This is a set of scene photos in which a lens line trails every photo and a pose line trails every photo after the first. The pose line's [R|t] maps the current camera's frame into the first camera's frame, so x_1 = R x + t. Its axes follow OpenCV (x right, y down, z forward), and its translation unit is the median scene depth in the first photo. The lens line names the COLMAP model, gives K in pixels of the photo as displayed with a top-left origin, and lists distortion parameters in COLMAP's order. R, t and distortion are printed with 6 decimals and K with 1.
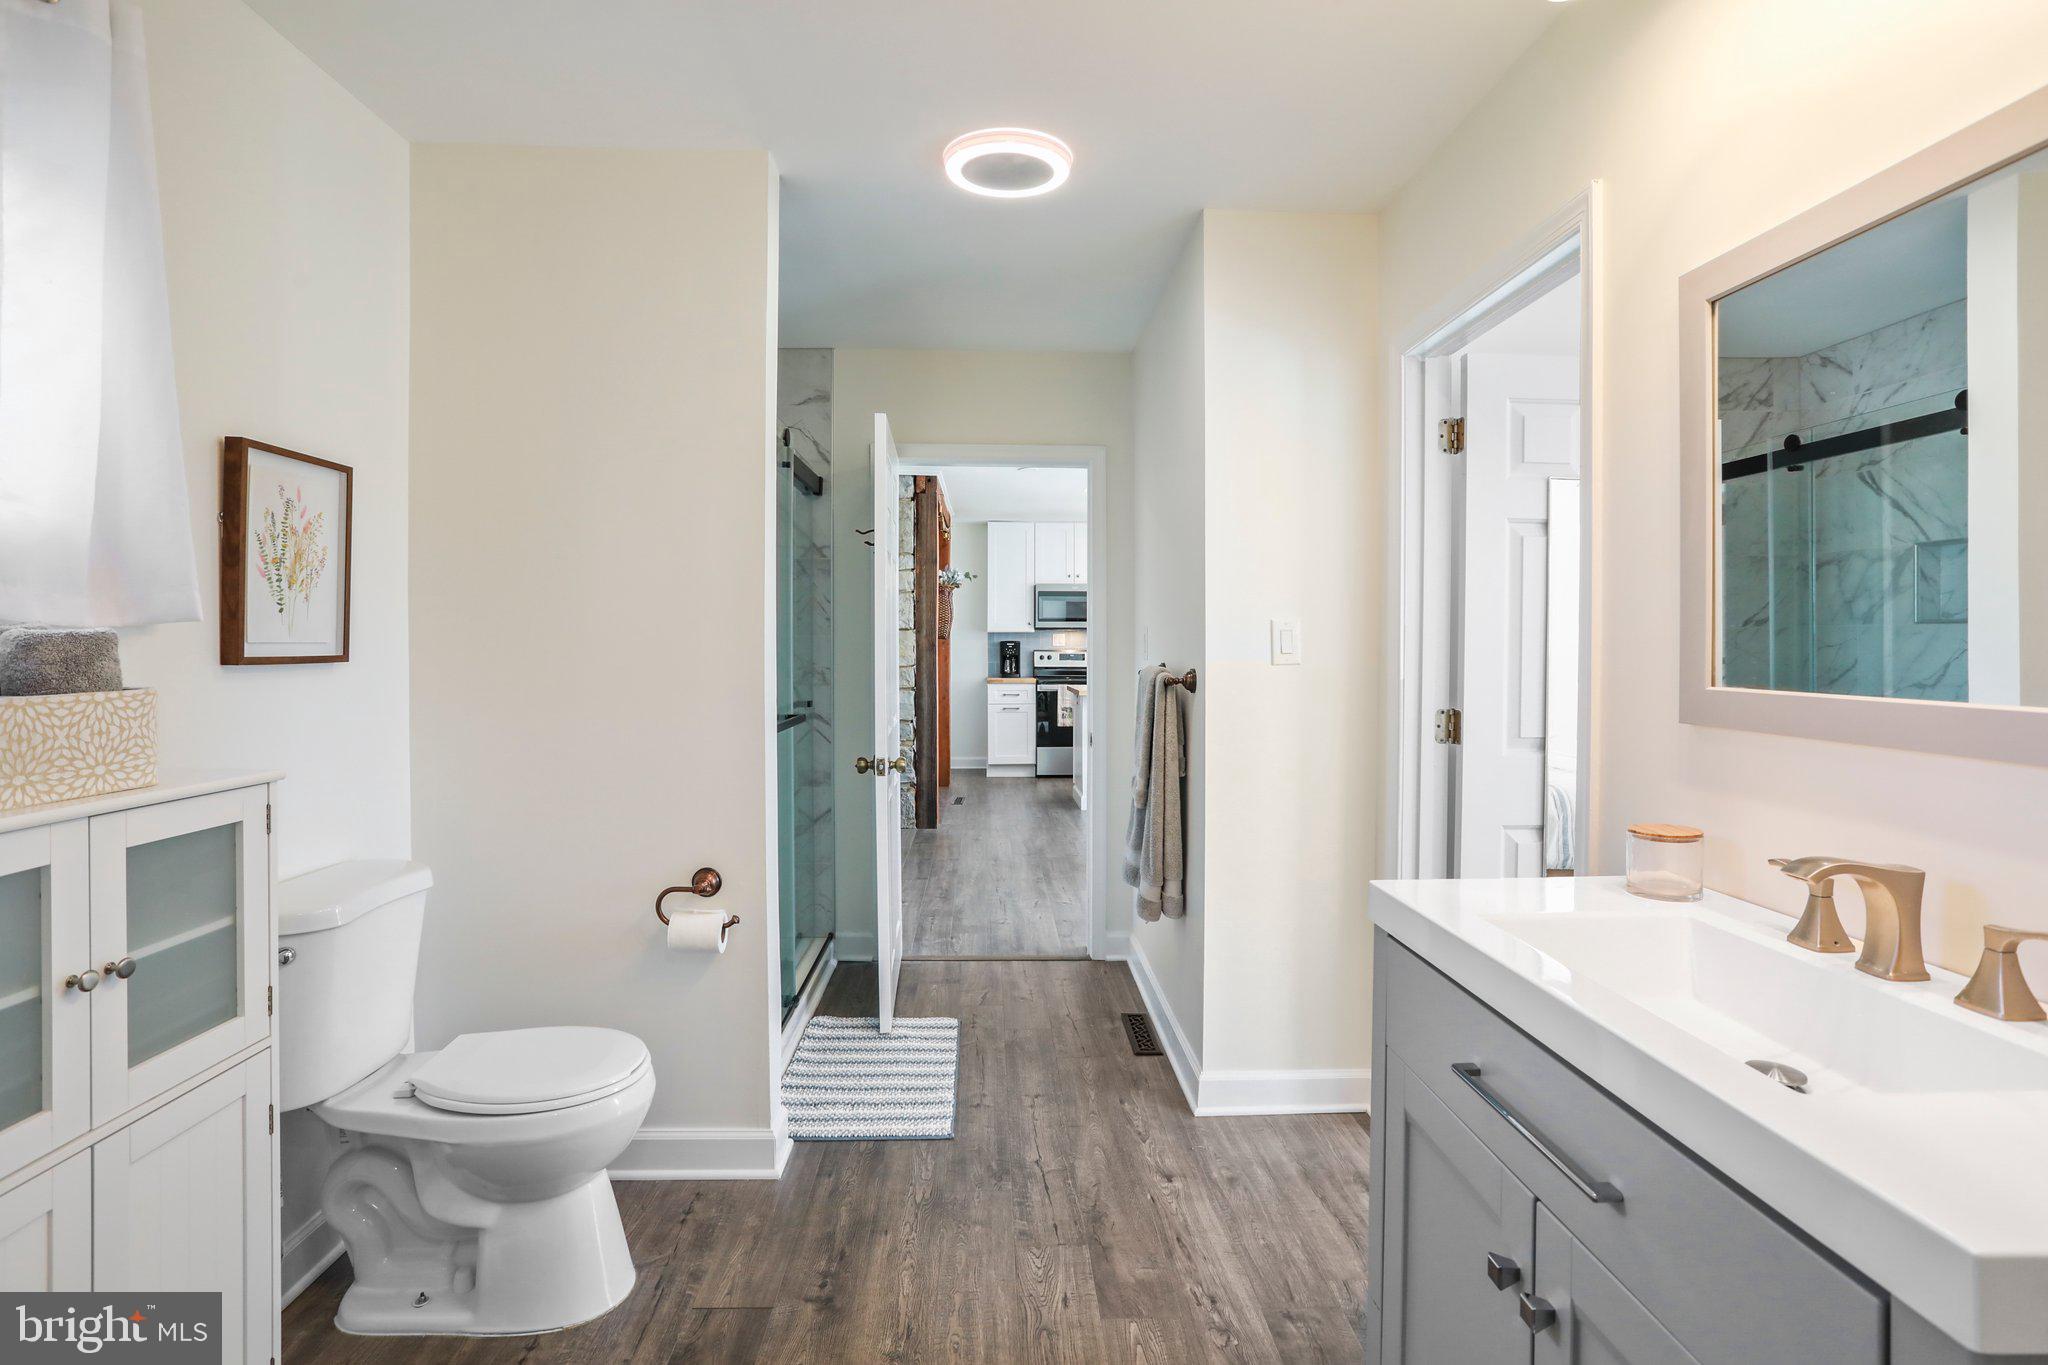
lens RADIAL K [[986.1, 0, 1027.9], [0, 986.1, 659.8], [0, 0, 1]] dist [-0.052087, 0.025355]
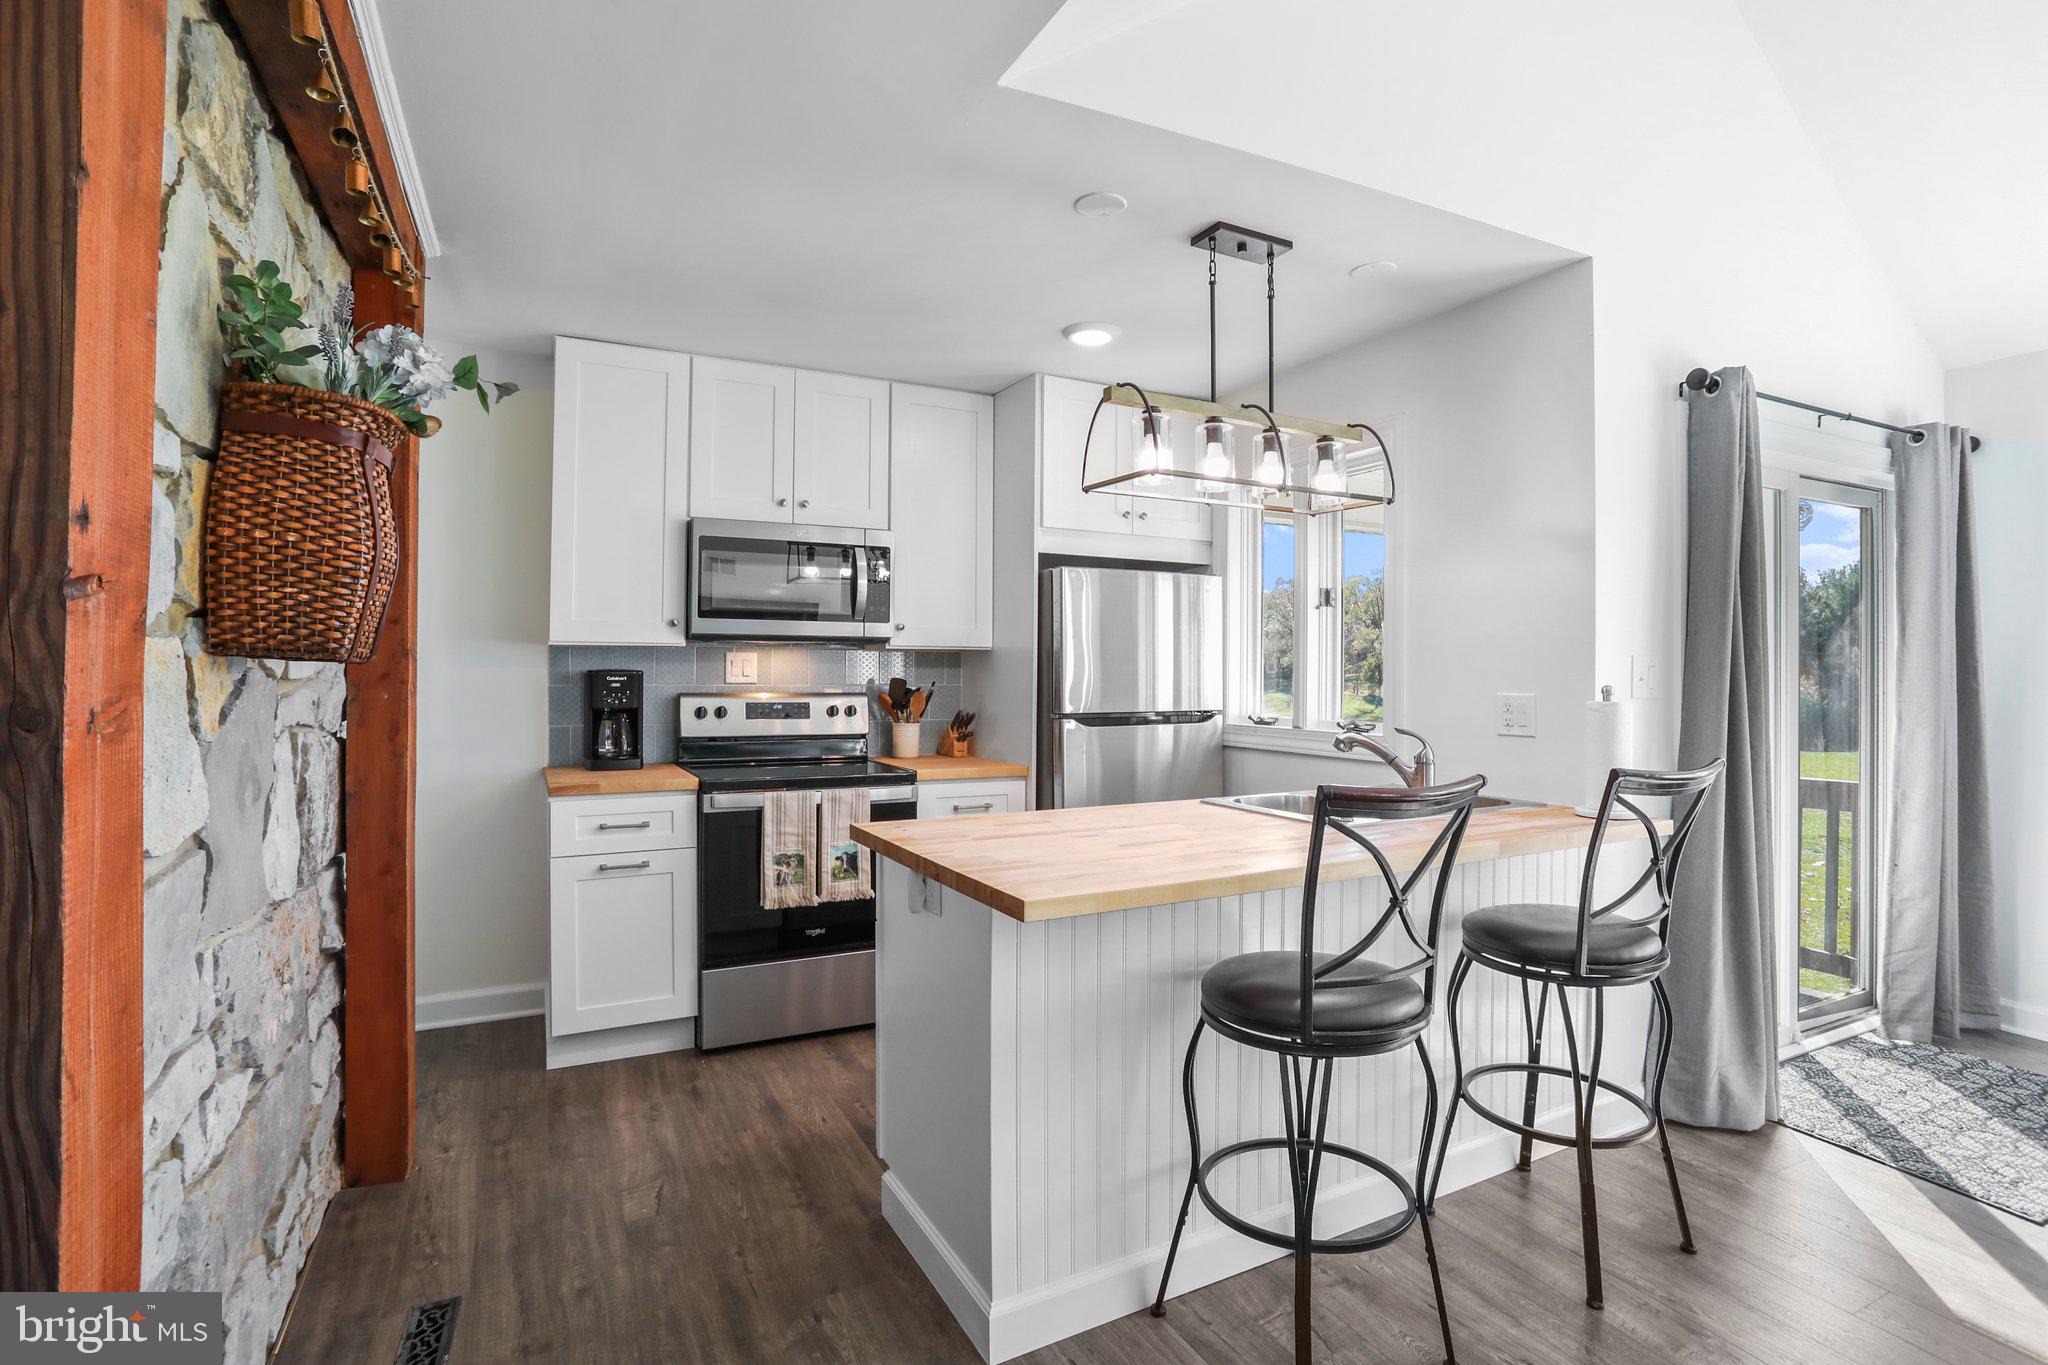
lens RADIAL K [[986.1, 0, 1027.9], [0, 986.1, 659.8], [0, 0, 1]] dist [-0.052087, 0.025355]
pose [[0.909187, 0.008750, 0.416295, -0.030144], [0.003027, 0.999614, -0.027622, -0.012379], [-0.416376, 0.026374, 0.908810, 0.610049]]
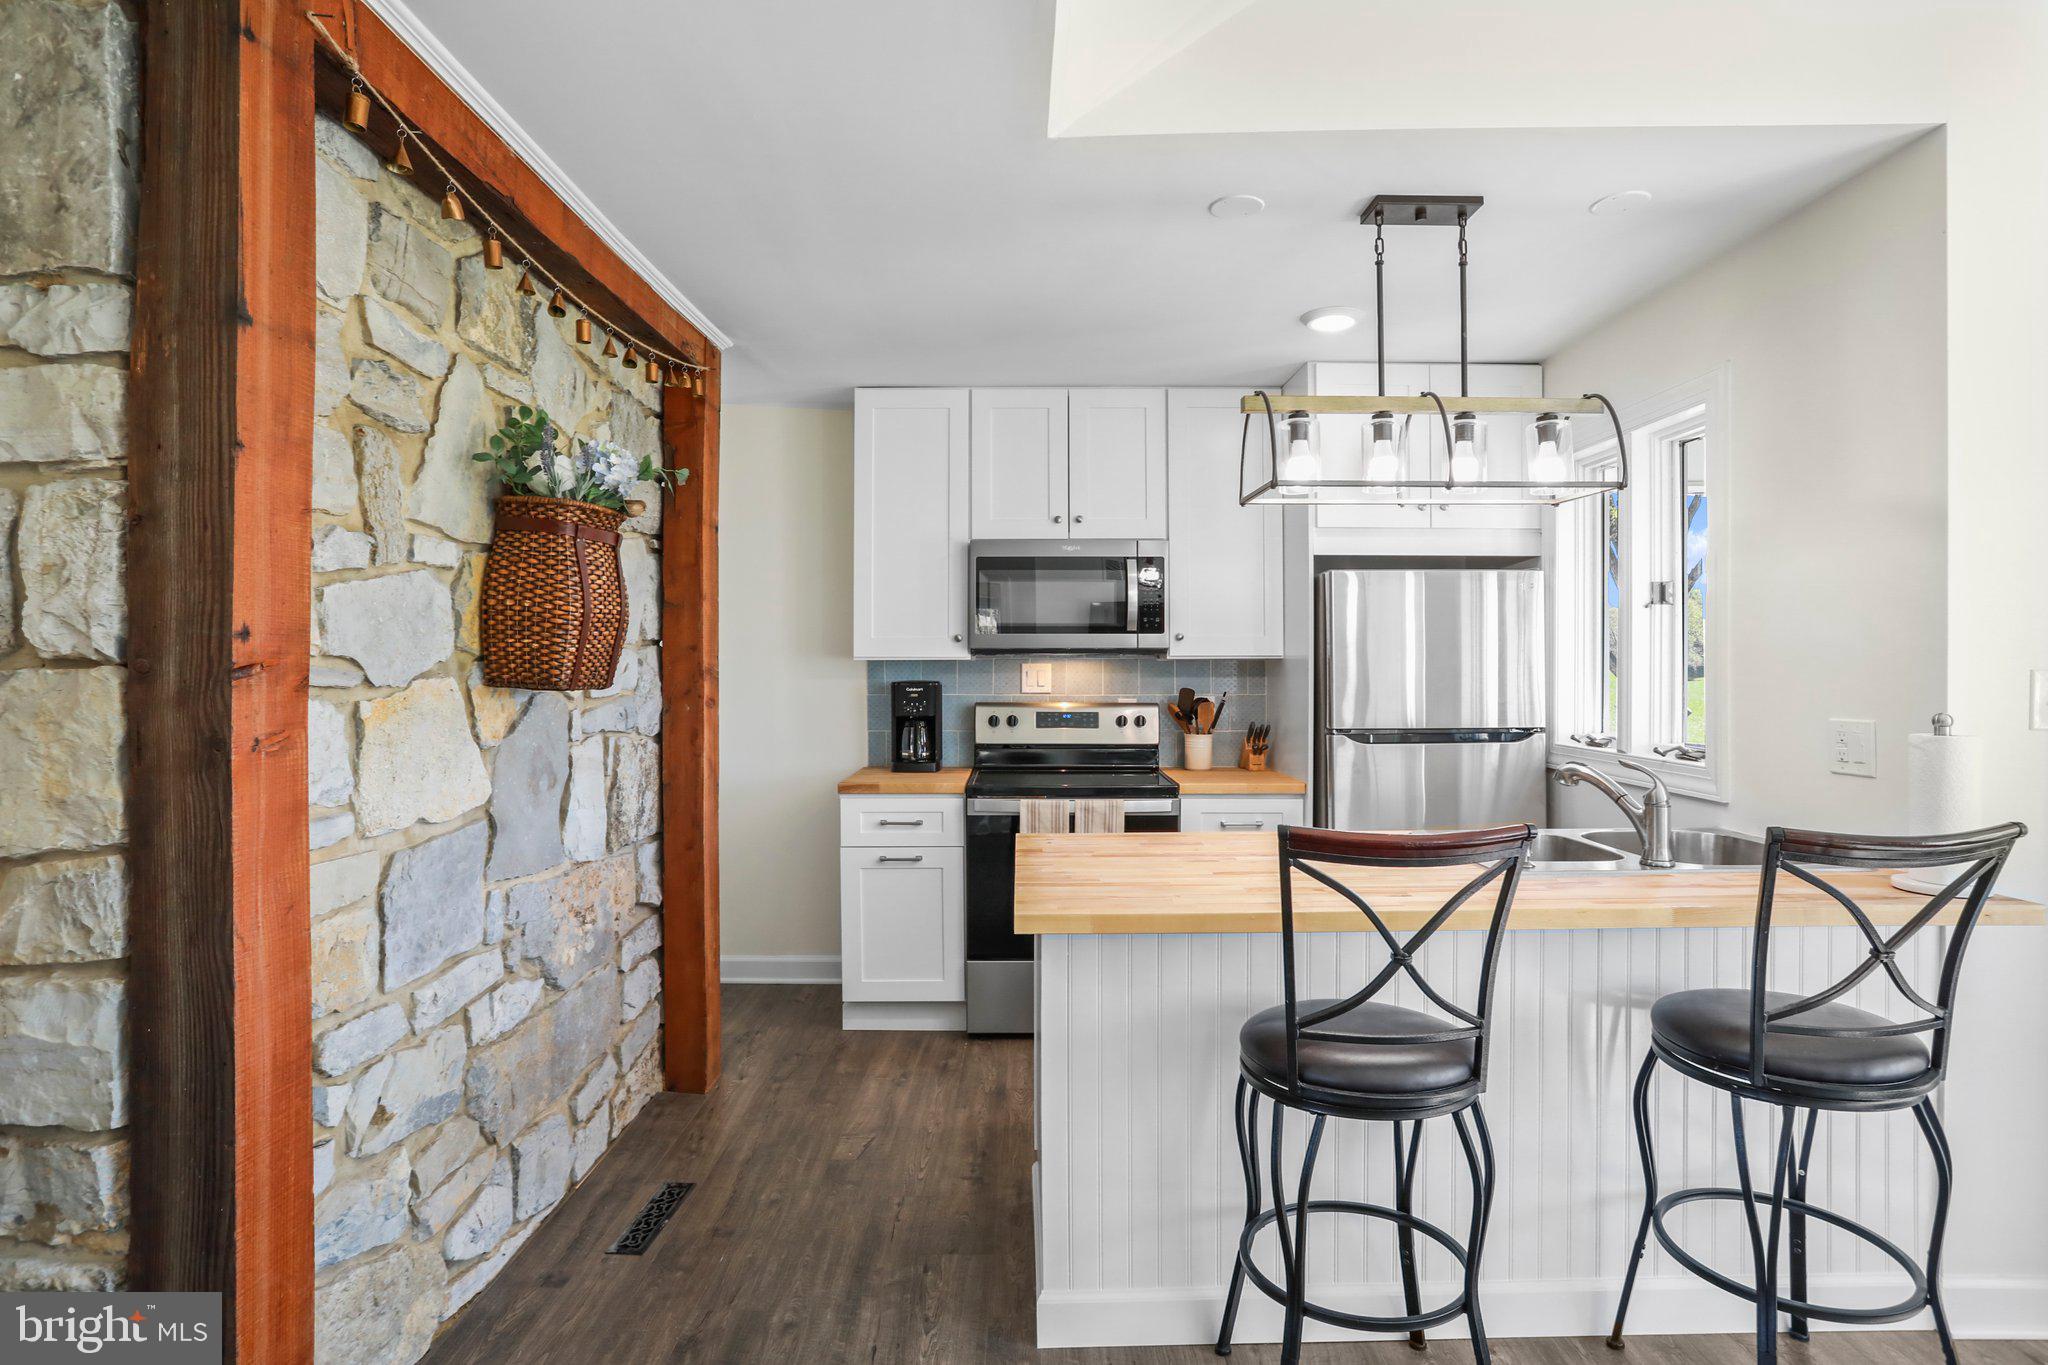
lens RADIAL K [[1070.1, 0, 1029.5], [0, 1070.1, 660.8], [0, 0, 1]] dist [-0.056846, 0.028916]
pose [[0.998789, -0.001153, -0.049190, 0.052251], [0.000143, 0.999789, -0.020529, -0.018764], [0.049203, 0.020497, 0.998578, 0.565788]]
